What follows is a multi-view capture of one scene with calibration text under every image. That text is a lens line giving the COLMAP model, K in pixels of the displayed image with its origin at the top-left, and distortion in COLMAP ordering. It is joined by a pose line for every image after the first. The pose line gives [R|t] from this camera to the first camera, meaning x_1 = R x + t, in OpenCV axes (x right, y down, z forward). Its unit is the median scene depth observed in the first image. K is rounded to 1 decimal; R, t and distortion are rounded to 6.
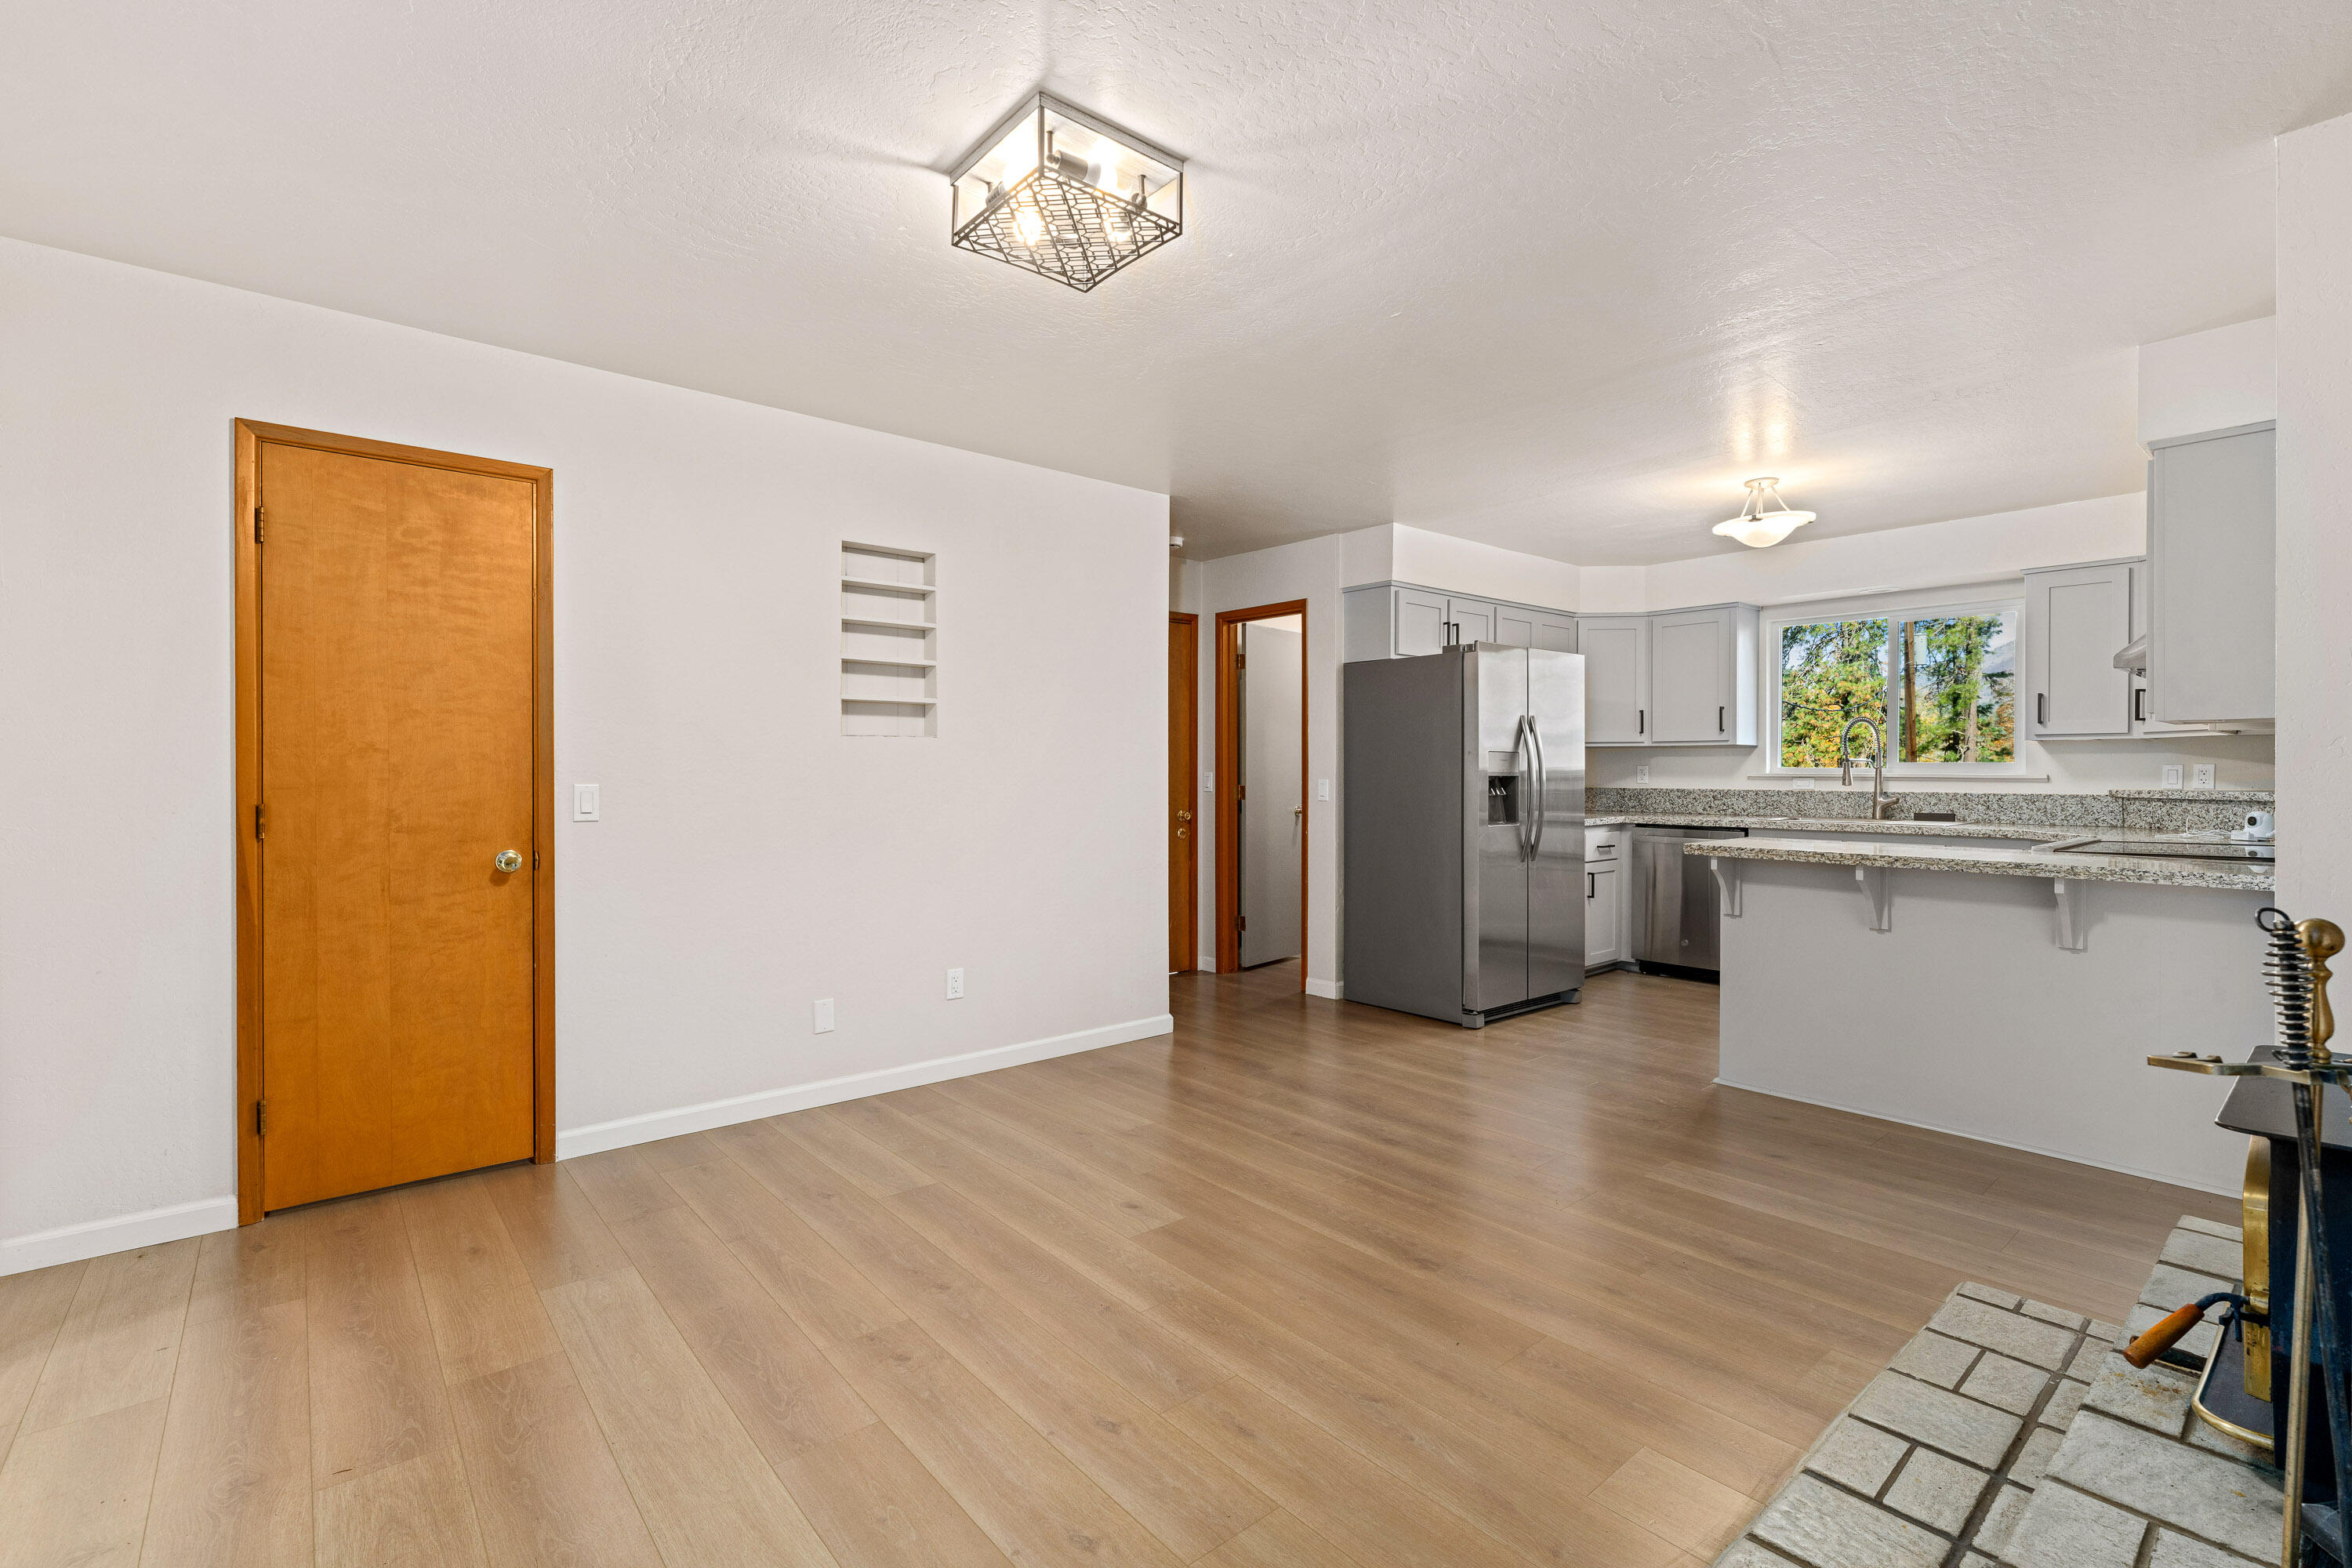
lens RADIAL K [[1061.6, 0, 1173.5], [0, 1061.6, 779.4], [0, 0, 1]] dist [-0.001209, -0.000053]
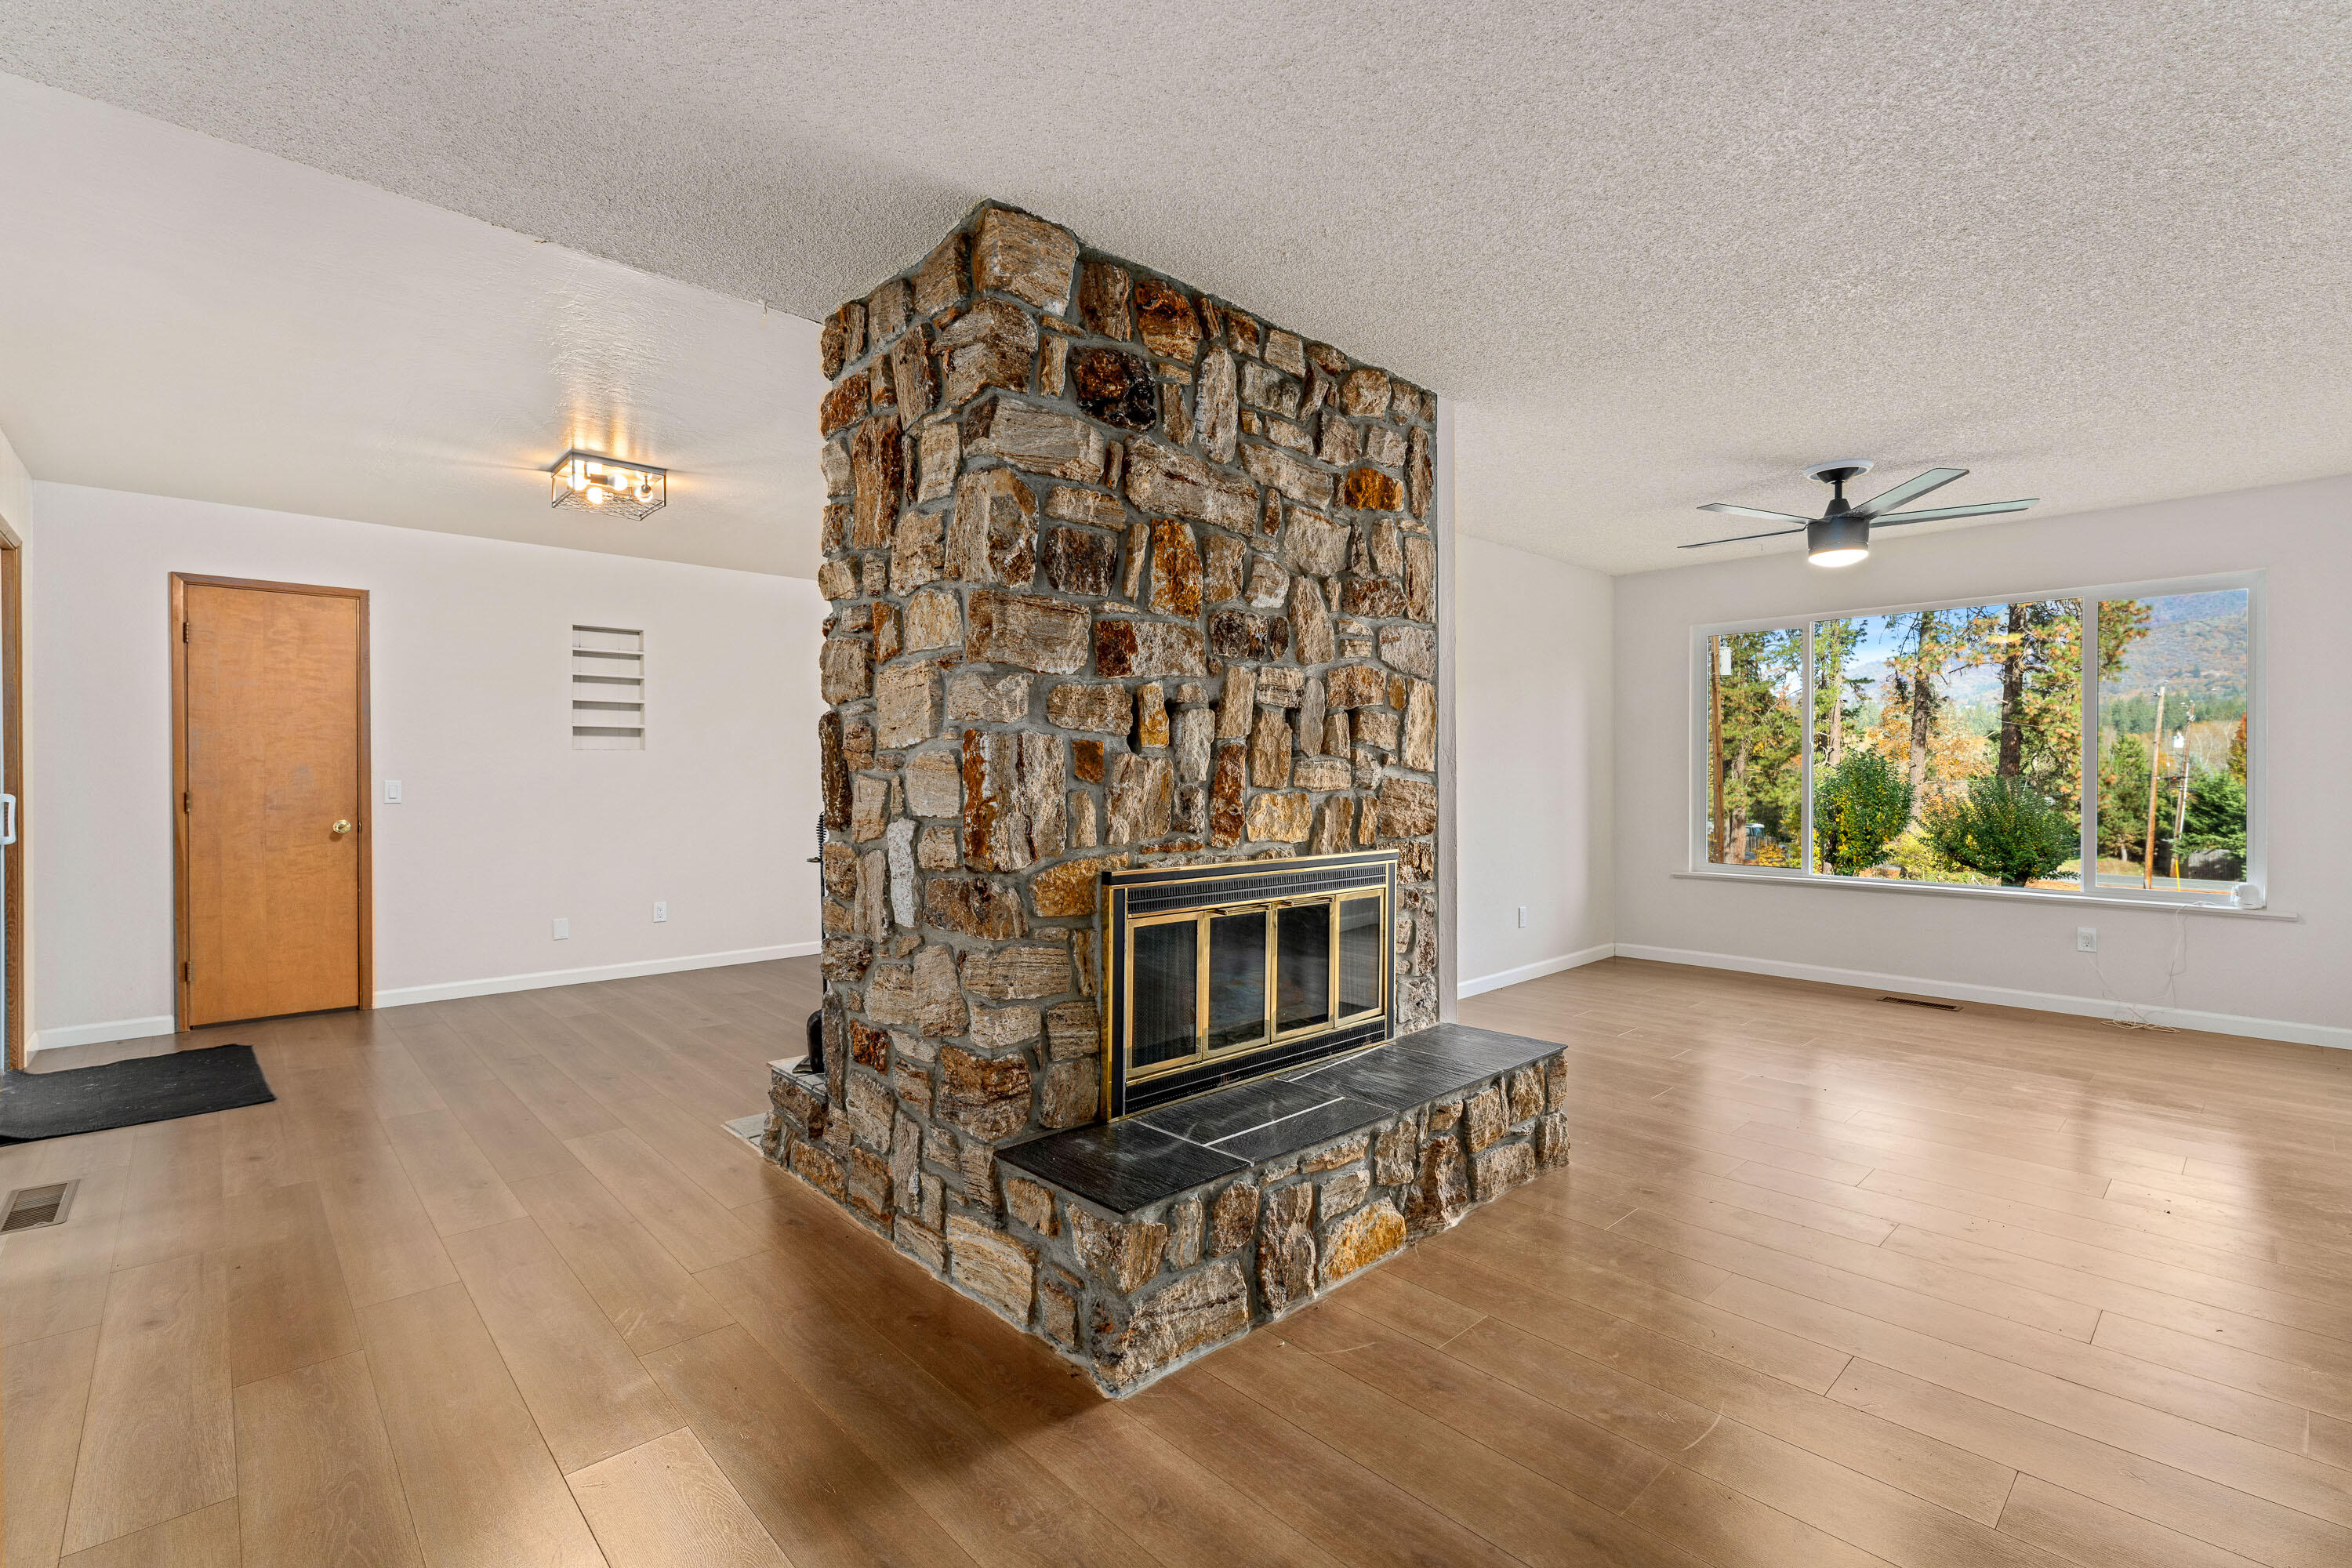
lens RADIAL K [[1061.6, 0, 1180.8], [0, 1061.6, 779.7], [0, 0, 1]] dist [-0.001209, -0.000053]
pose [[0.998572, -0.003366, 0.053320, 0.618209], [0.003419, 0.999994, -0.000898, 0.009212], [-0.053317, 0.001079, 0.998577, -0.754809]]
